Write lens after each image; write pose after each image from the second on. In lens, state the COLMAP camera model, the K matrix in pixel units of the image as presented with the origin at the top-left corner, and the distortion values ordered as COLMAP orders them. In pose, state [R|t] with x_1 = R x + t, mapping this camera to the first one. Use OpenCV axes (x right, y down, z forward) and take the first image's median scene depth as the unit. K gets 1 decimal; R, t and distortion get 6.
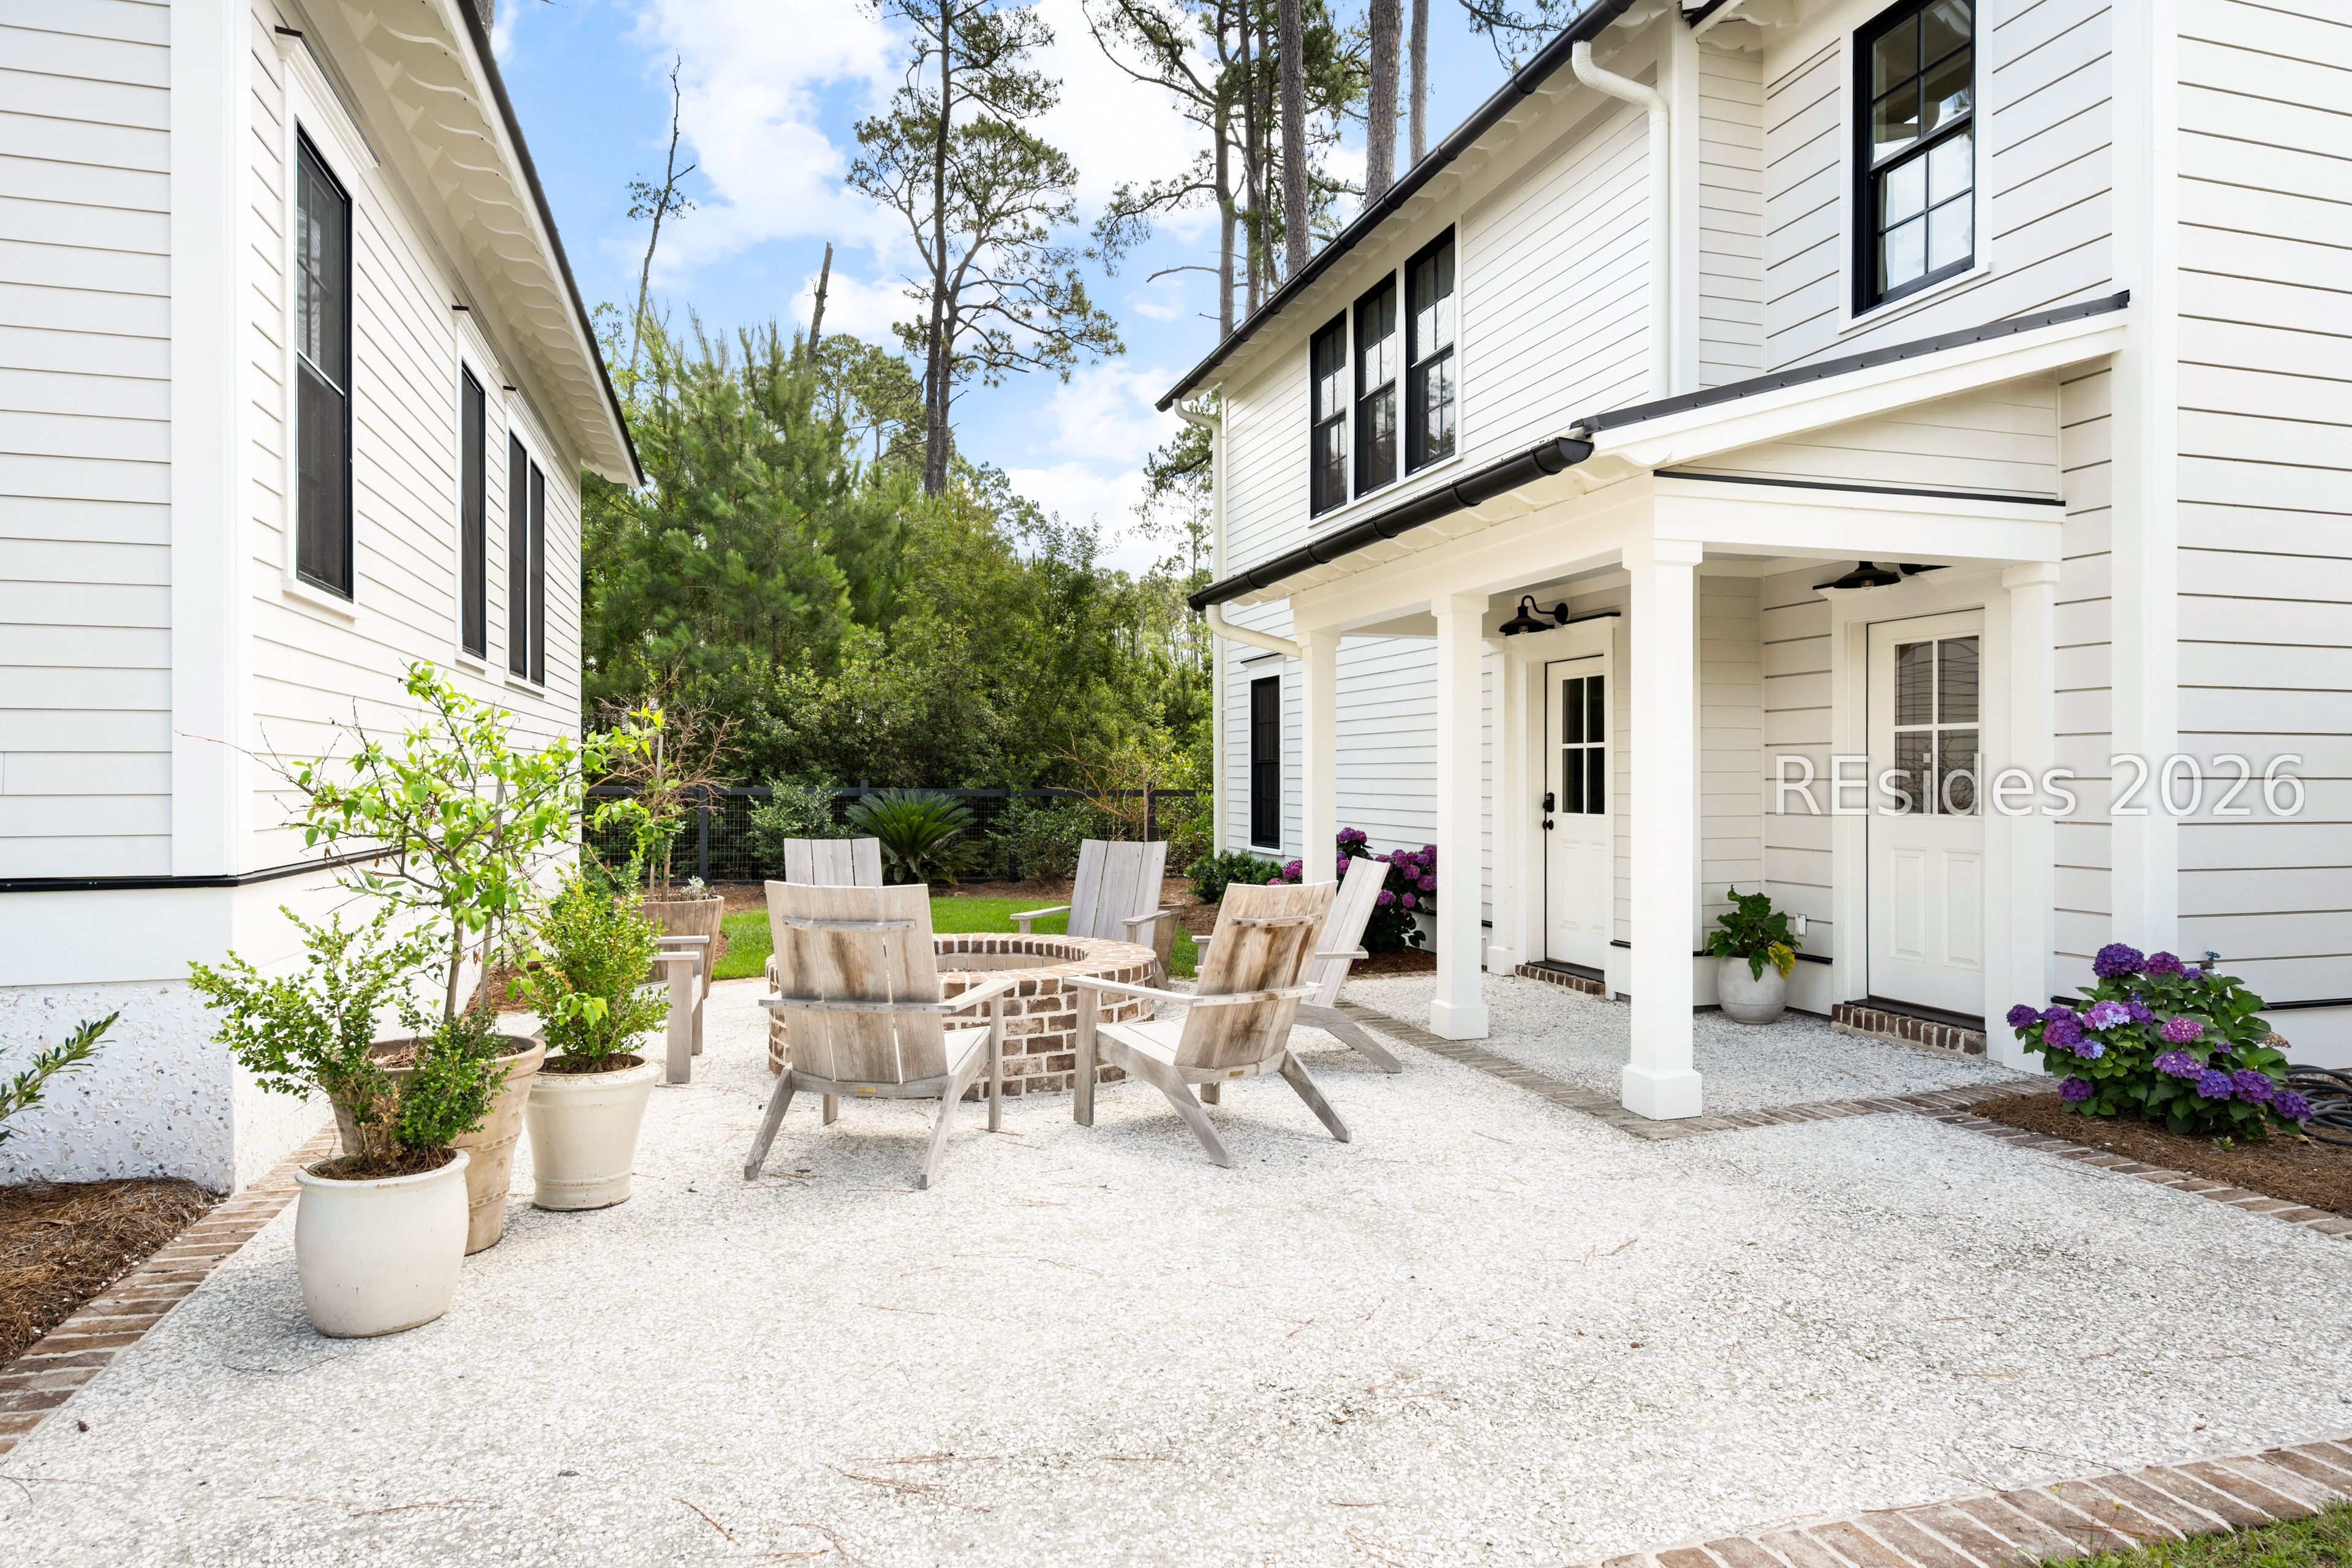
lens RADIAL K [[1406.2, 0, 1176.0], [0, 1406.2, 784.0], [0, 0, 1]] dist [-0.007563, -0.000181]
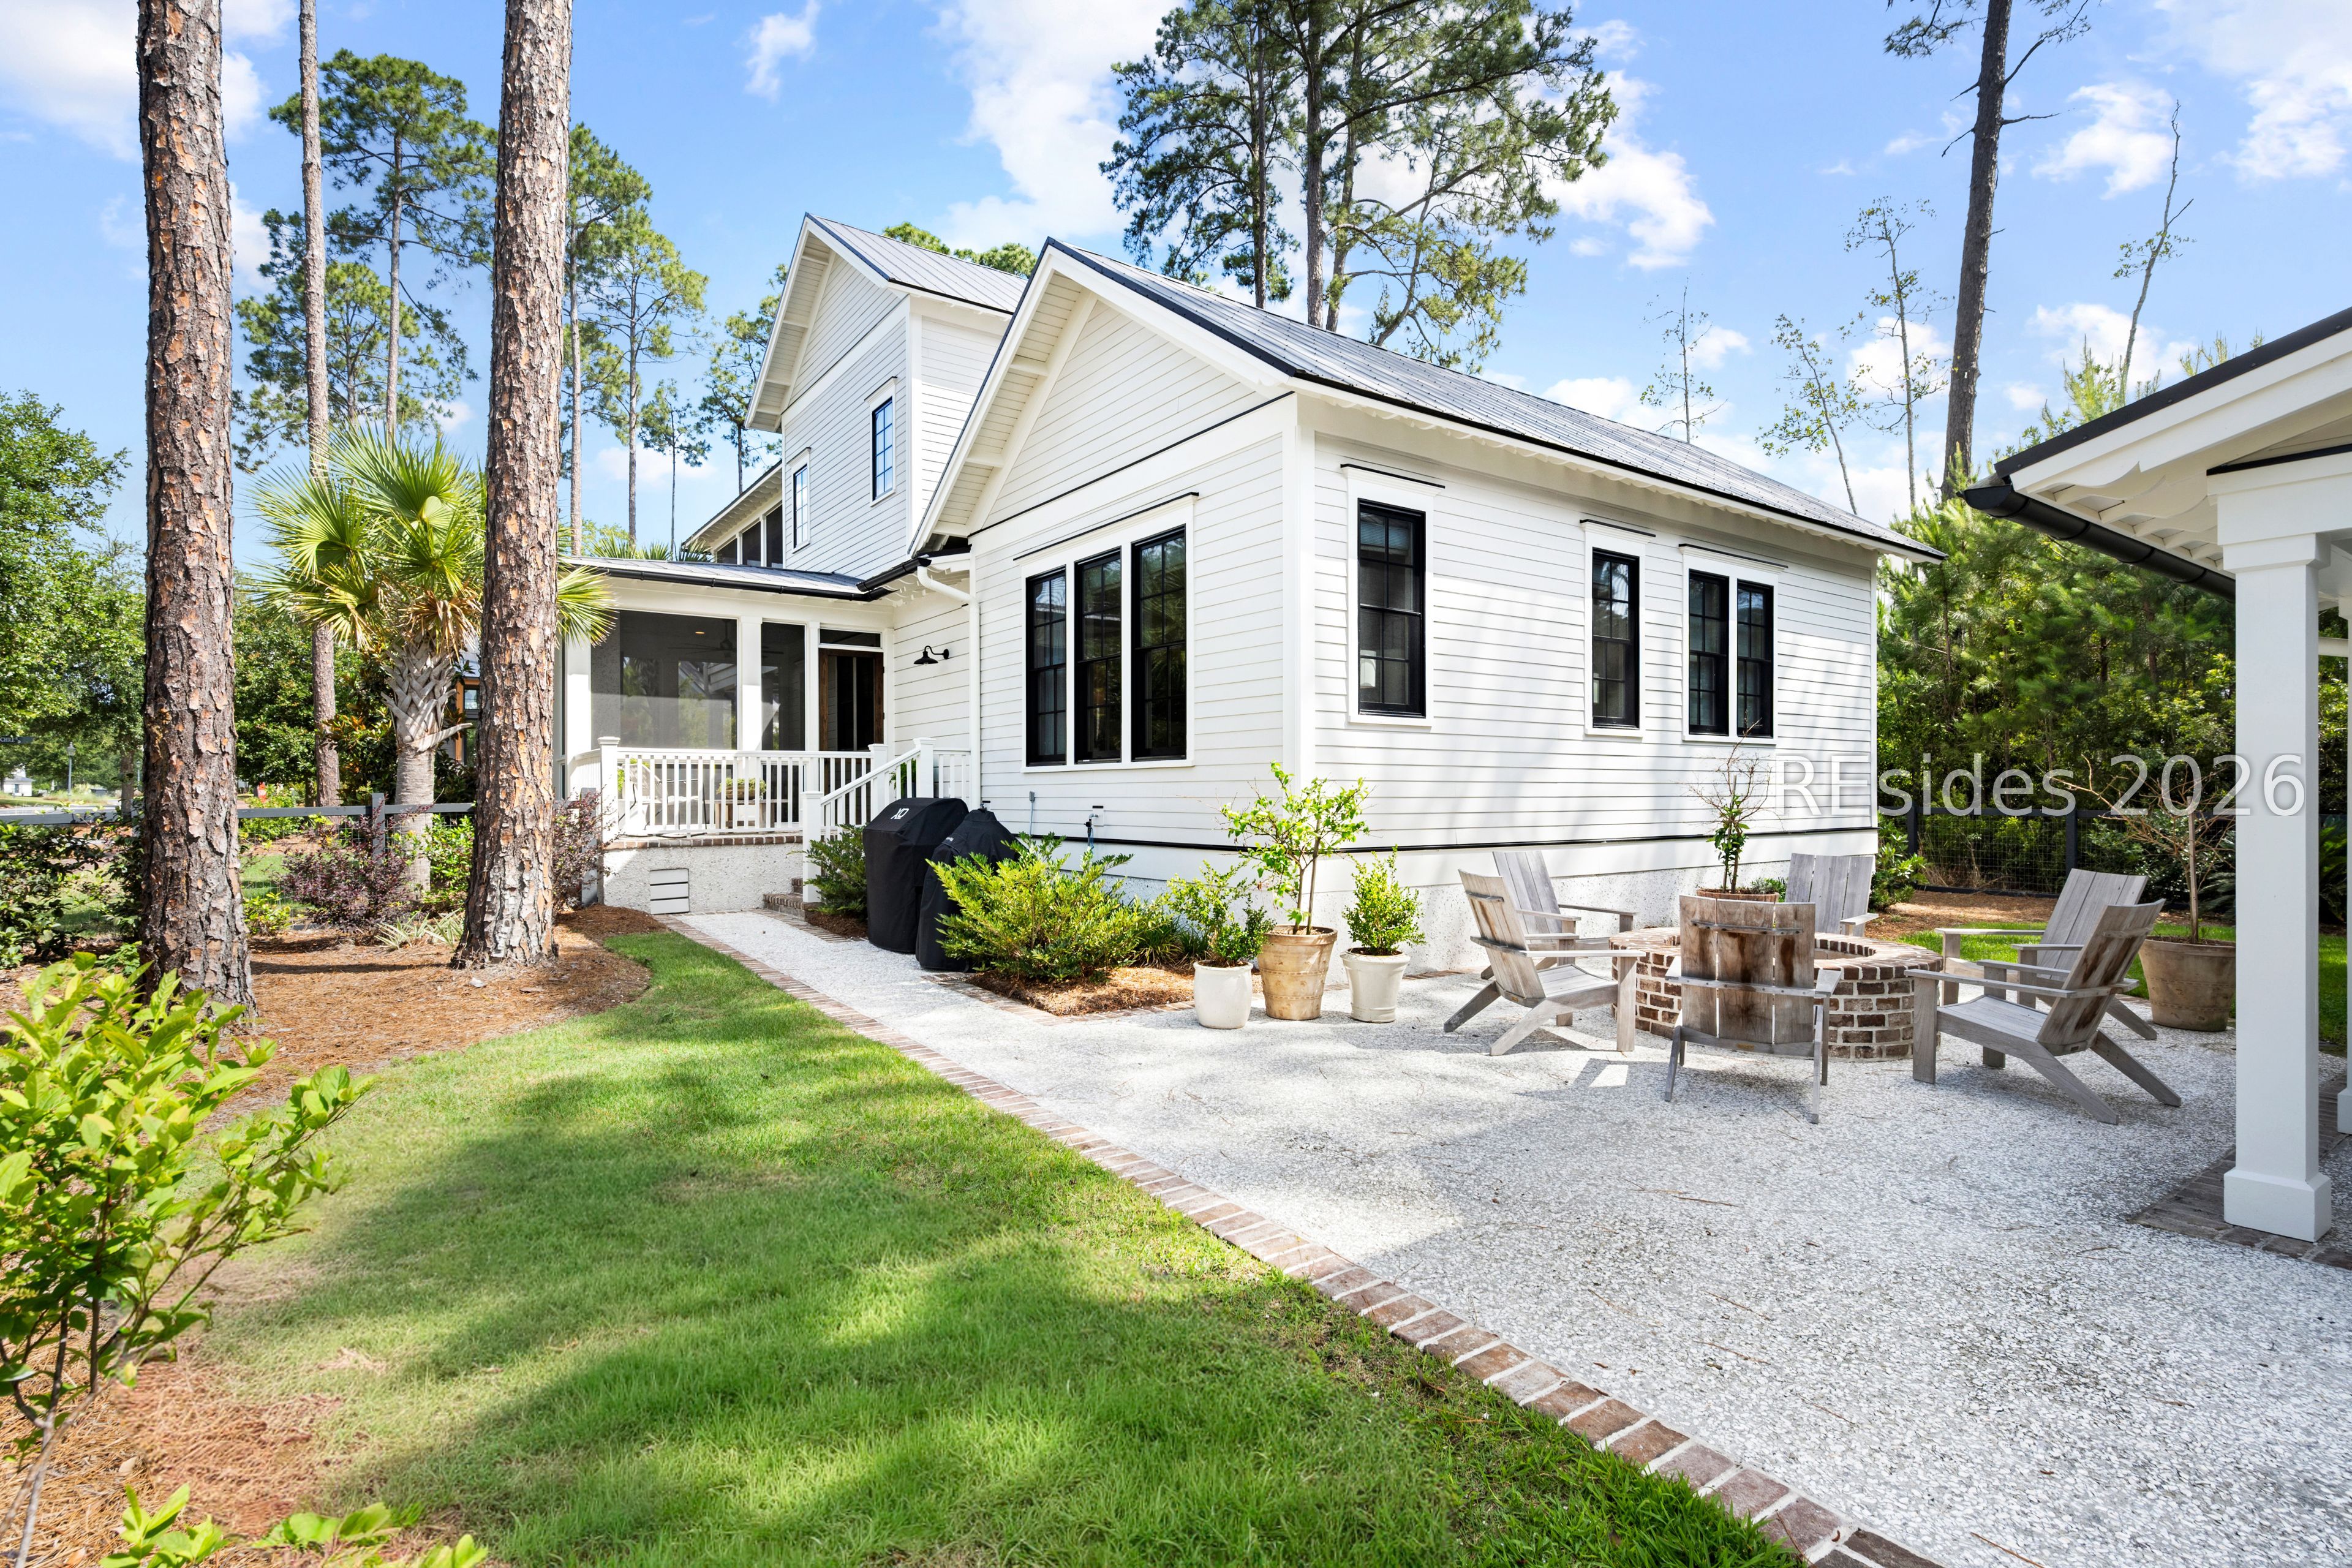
lens RADIAL K [[1123.1, 0, 1150.4], [0, 1123.1, 795.2], [0, 0, 1]] dist [0.002115, 0.000048]
pose [[0.299263, 0.001083, -0.954170, 0.503033], [-0.008237, 0.999965, -0.001448, -0.008708], [0.954135, 0.008293, 0.299262, 0.108924]]
